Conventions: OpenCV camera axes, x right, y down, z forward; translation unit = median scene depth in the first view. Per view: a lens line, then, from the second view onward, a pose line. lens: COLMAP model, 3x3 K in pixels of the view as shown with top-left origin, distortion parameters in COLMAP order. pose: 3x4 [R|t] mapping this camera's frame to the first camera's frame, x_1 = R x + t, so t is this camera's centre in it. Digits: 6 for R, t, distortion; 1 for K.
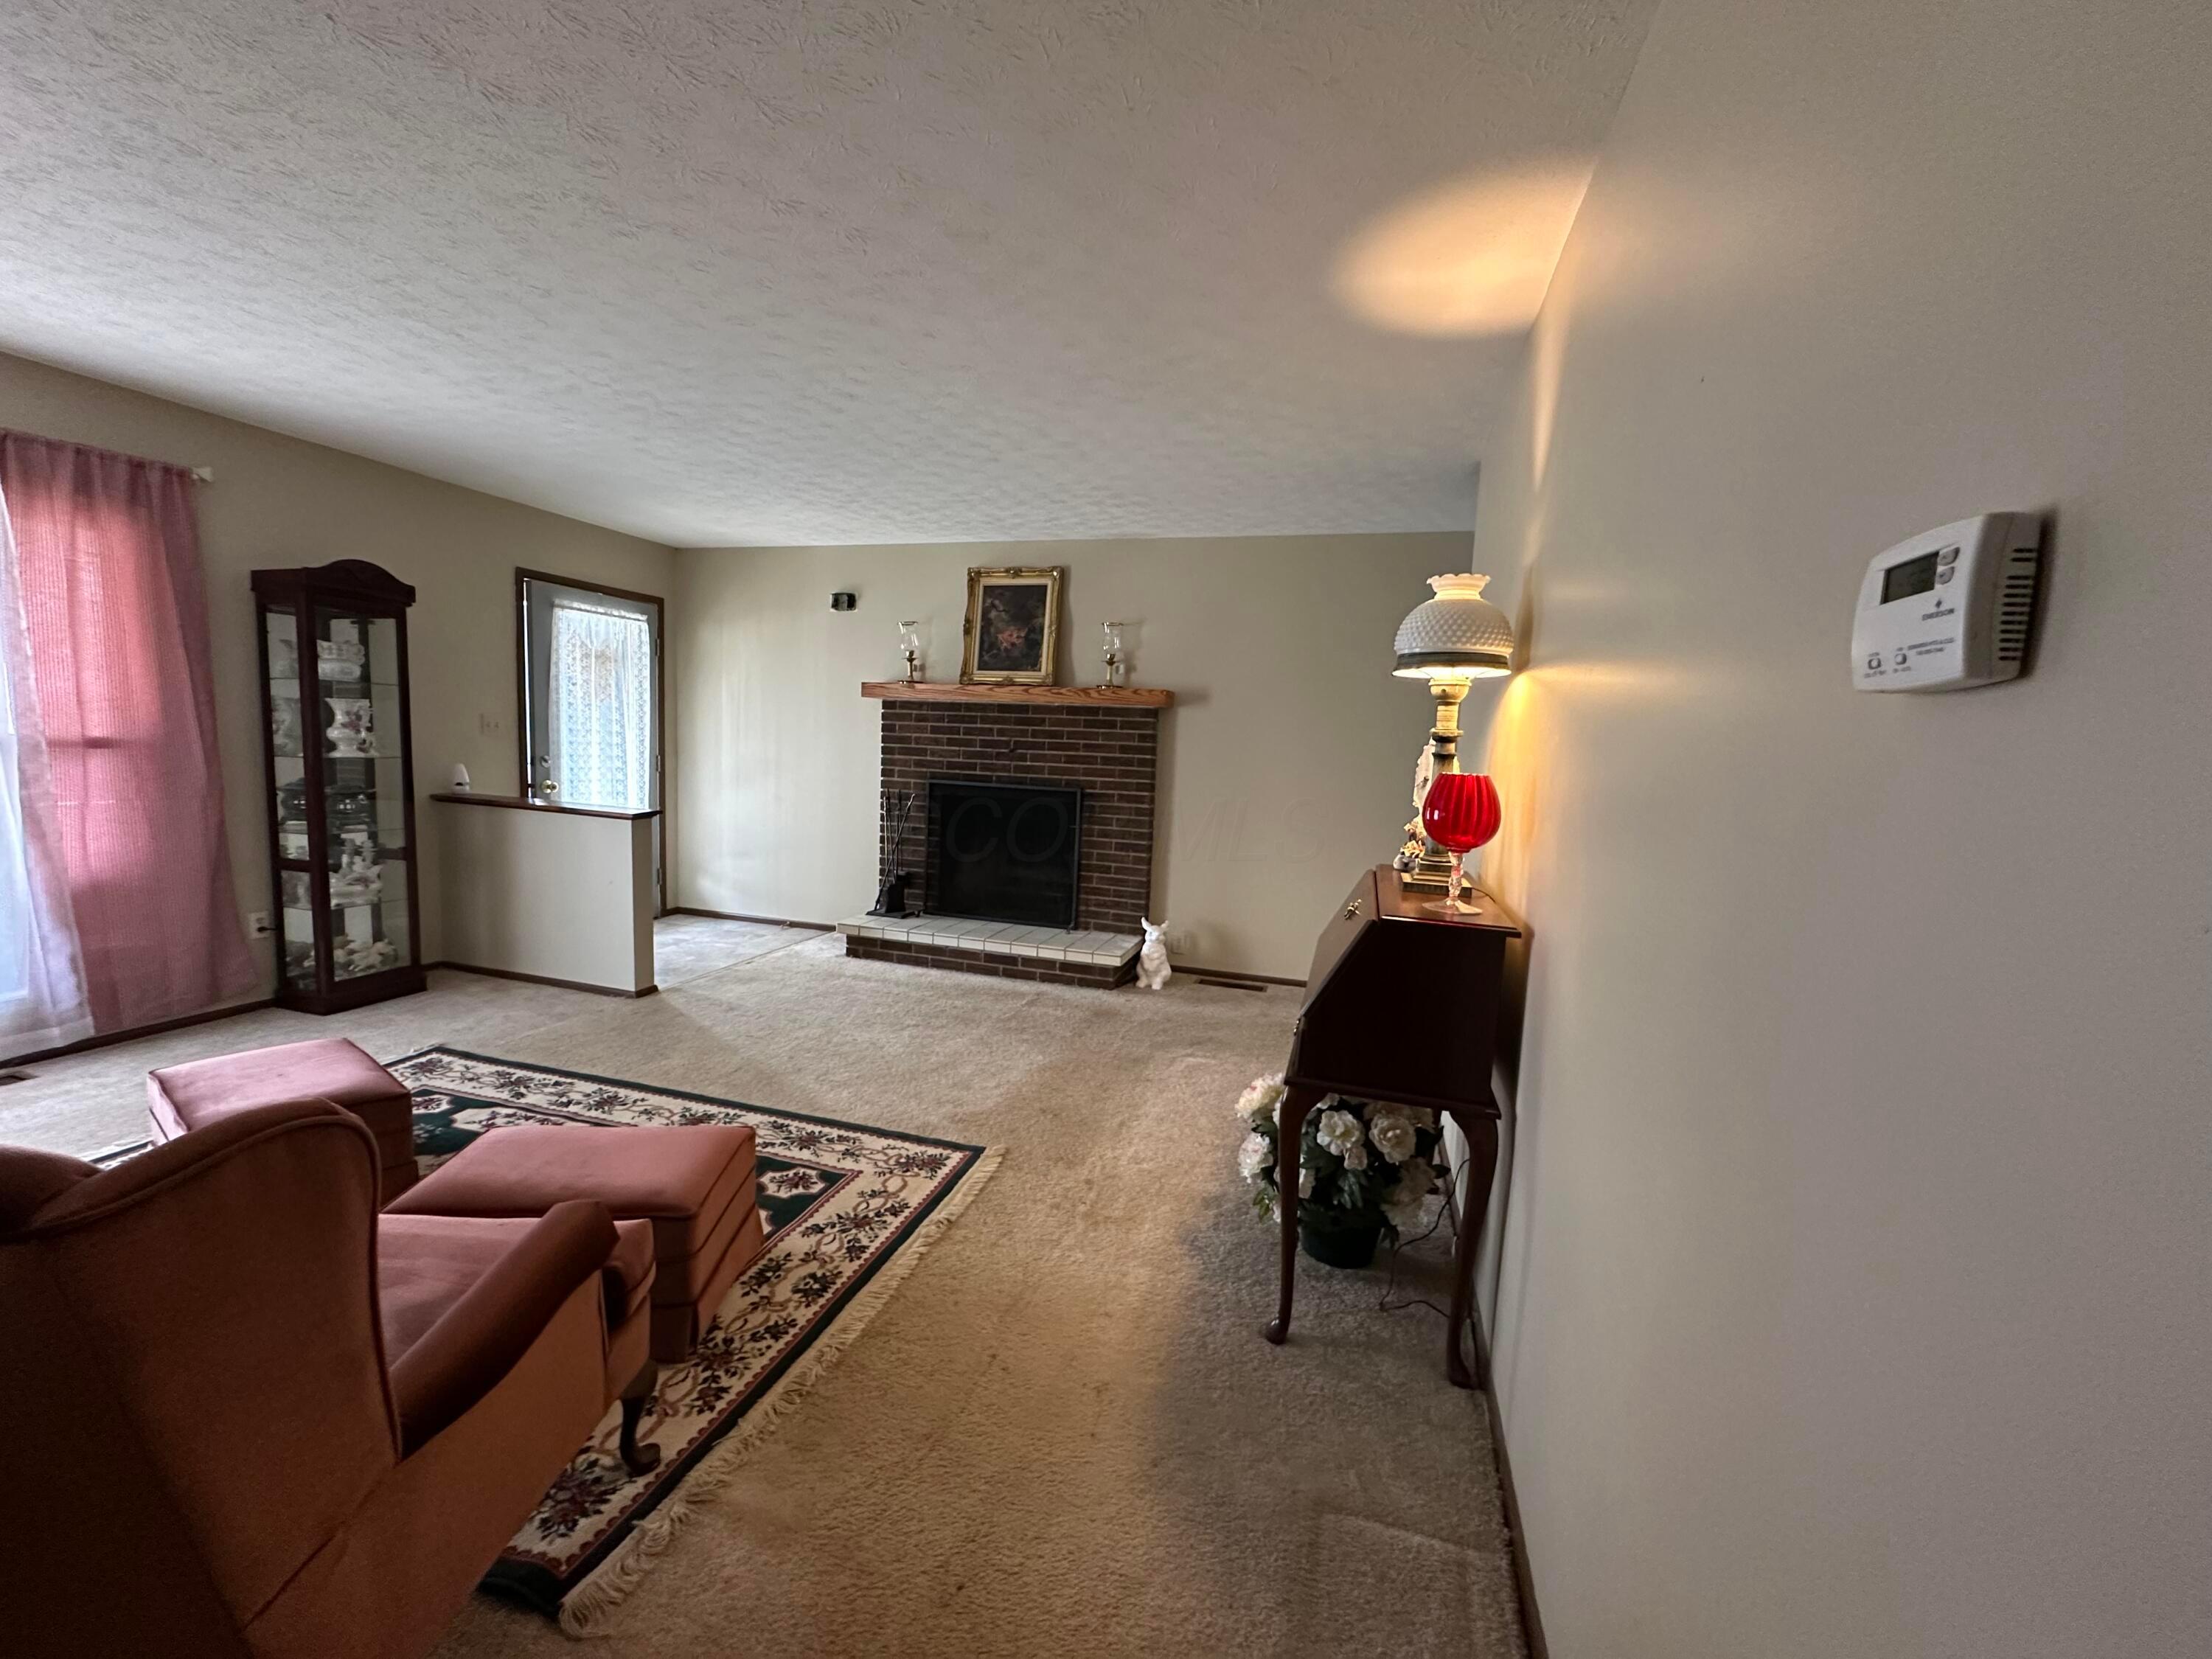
lens RADIAL K [[885.0, 0, 1098.7], [0, 885.0, 827.1], [0, 0, 1]] dist [-0.009729, 0.001041]
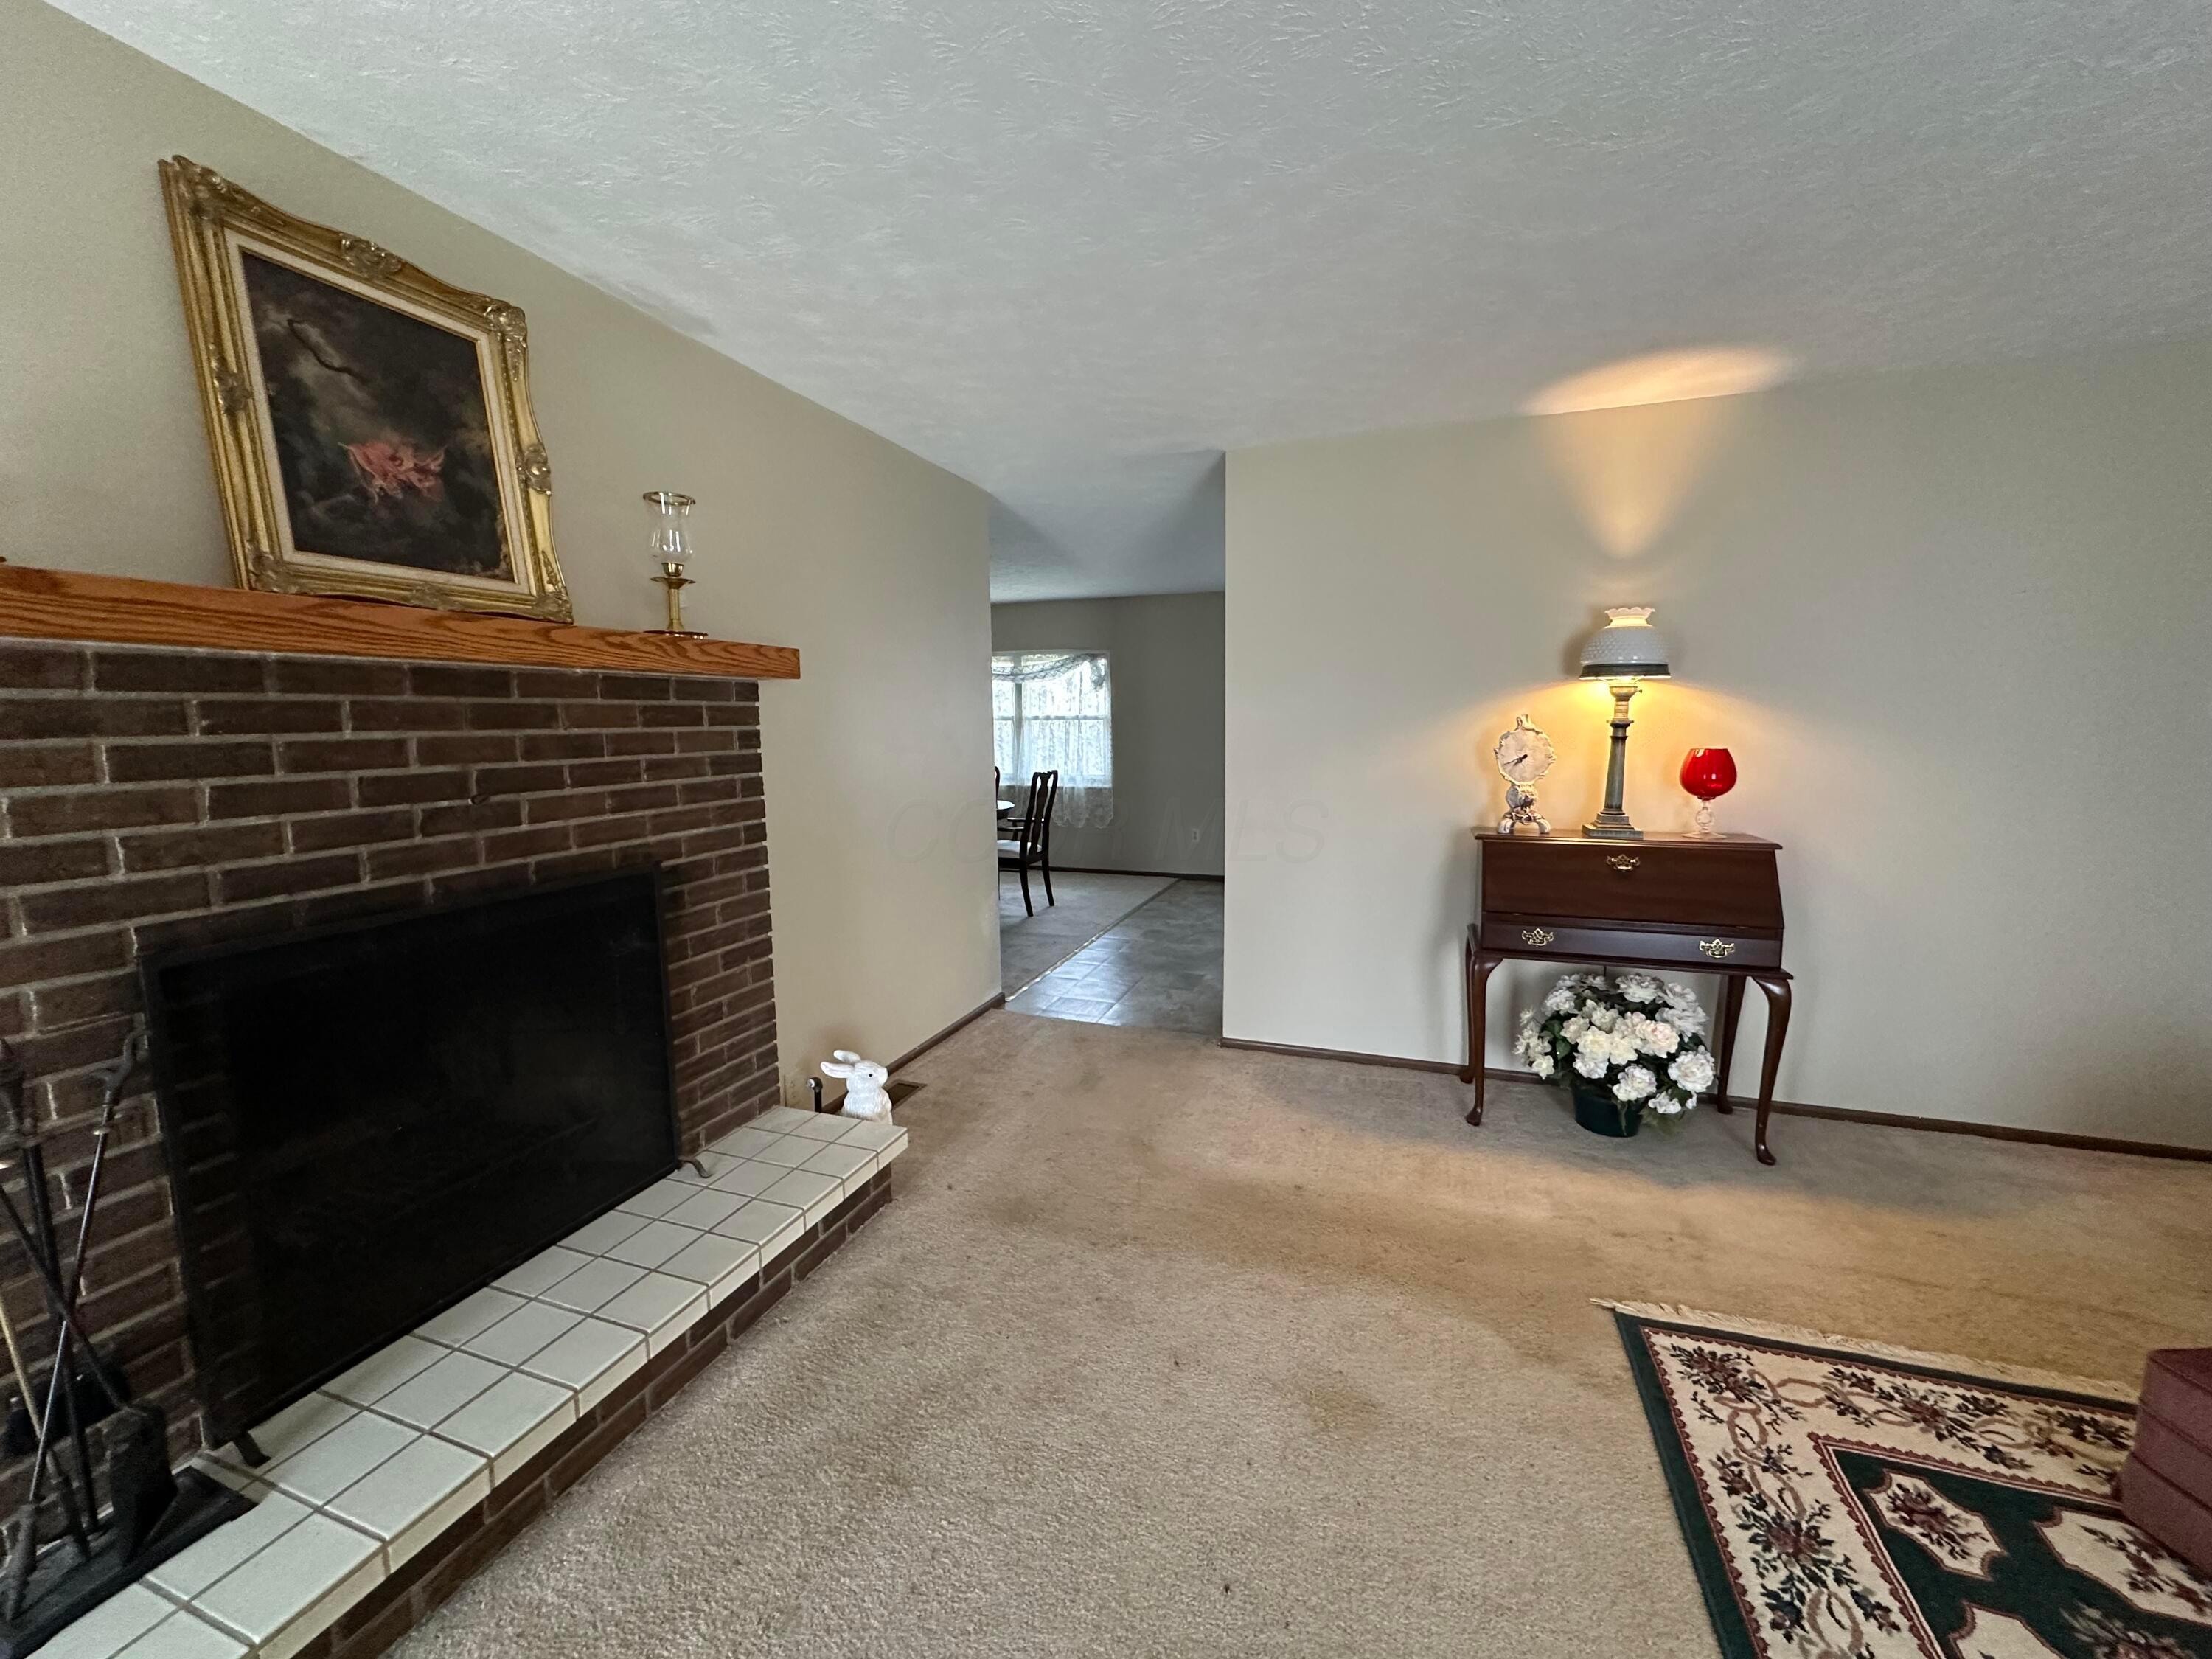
lens RADIAL K [[885.0, 0, 1102.9], [0, 885.0, 838.2], [0, 0, 1]] dist [-0.009729, 0.001041]
pose [[0.054912, -0.174506, 0.983124, -0.442917], [0.113663, 0.979302, 0.167479, -0.104373], [-0.992001, 0.102549, 0.073610, 0.741849]]
